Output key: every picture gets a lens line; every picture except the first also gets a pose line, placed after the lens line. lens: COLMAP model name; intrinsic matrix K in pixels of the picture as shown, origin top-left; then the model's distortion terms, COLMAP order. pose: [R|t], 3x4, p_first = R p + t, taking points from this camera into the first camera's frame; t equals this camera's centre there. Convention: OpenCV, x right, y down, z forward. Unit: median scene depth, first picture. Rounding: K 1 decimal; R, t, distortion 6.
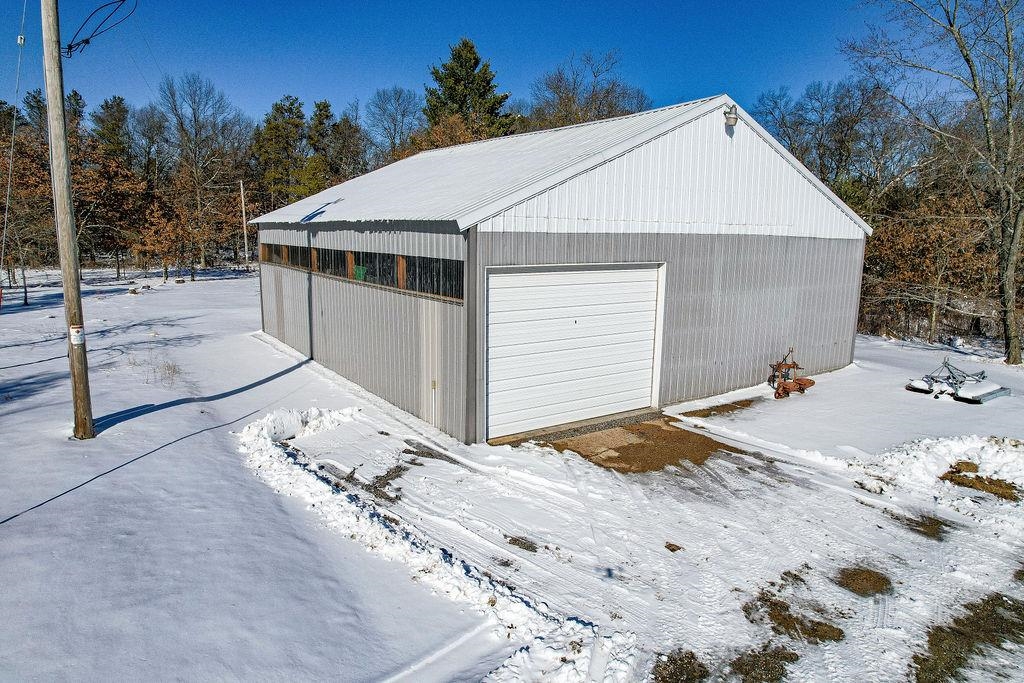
lens RADIAL K [[654.2, 0, 517.5], [0, 654.2, 343.2], [0, 0, 1]] dist [-0.068651, 0.060908]
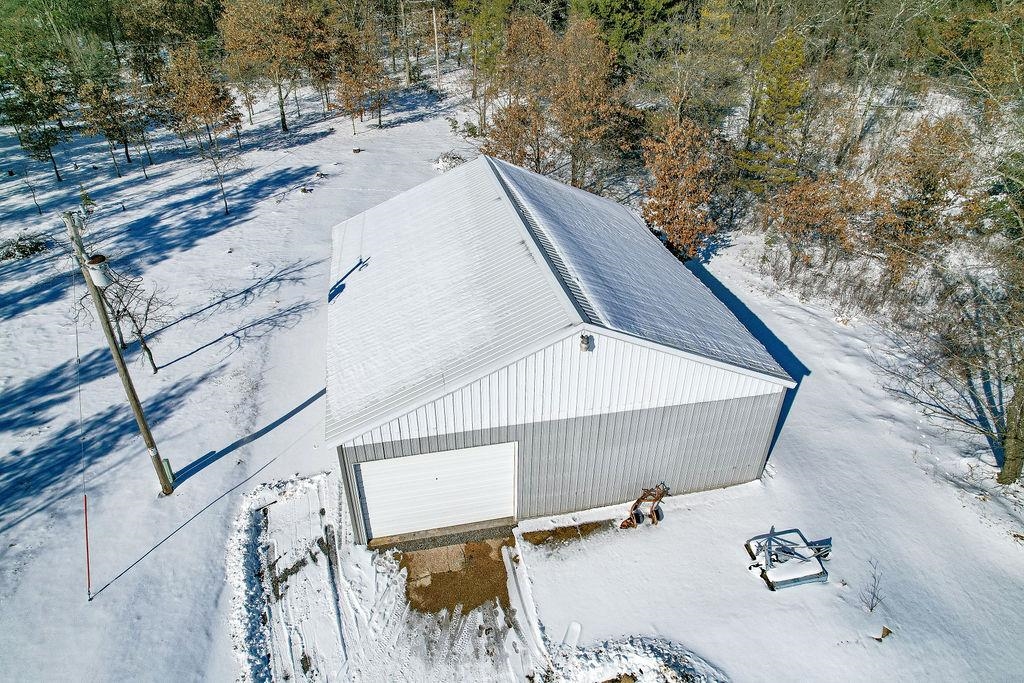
lens RADIAL K [[642.7, 0, 516.2], [0, 642.7, 354.5], [0, 0, 1]] dist [-0.043402, 0.000228]
pose [[0.925511, 0.206461, -0.317494, 0.646773], [-0.065147, 0.912630, 0.403562, -0.868574], [0.373074, -0.352817, 0.858100, -0.049319]]
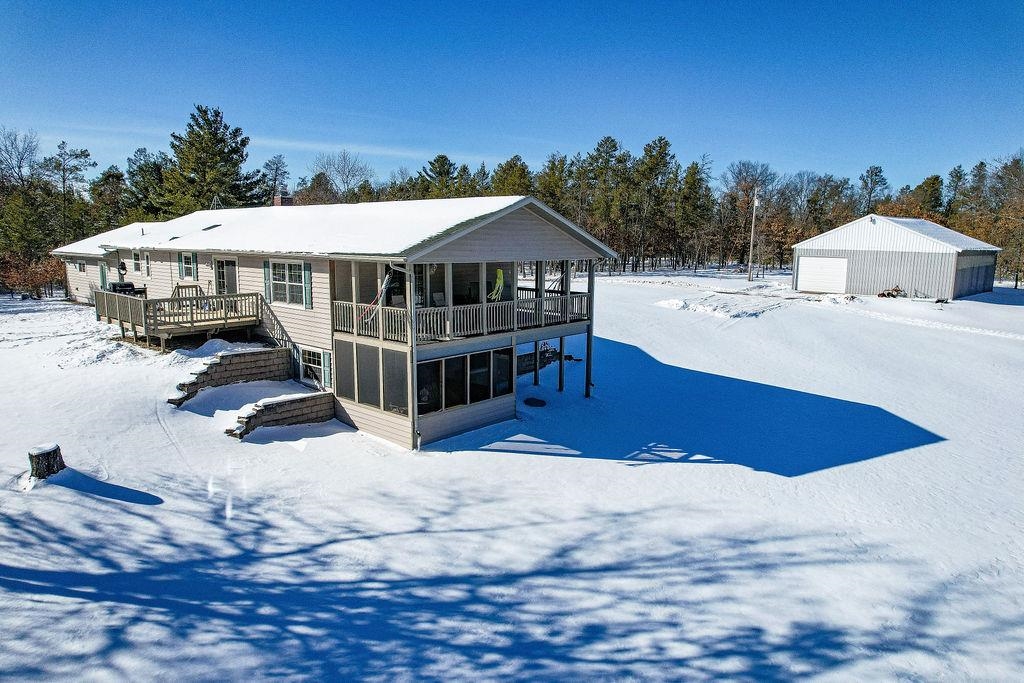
lens RADIAL K [[654.2, 0, 517.5], [0, 654.2, 343.2], [0, 0, 1]] dist [-0.068651, 0.060908]
pose [[0.152056, 0.149942, -0.976932, 4.264052], [-0.179651, 0.976153, 0.121861, 0.306282], [0.971908, 0.156977, 0.175367, -1.767399]]
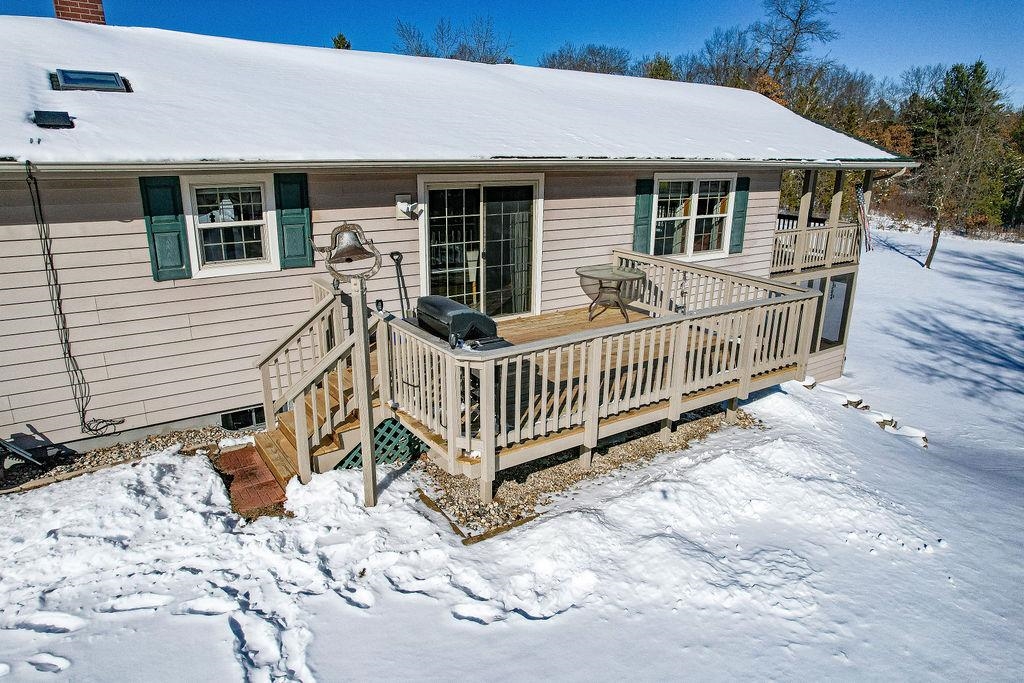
lens RADIAL K [[654.2, 0, 517.5], [0, 654.2, 343.2], [0, 0, 1]] dist [-0.068651, 0.060908]
pose [[0.994970, 0.035574, -0.093643, 2.303388], [-0.023603, 0.991753, 0.125974, 0.539110], [0.097352, -0.123131, 0.987604, -3.067743]]
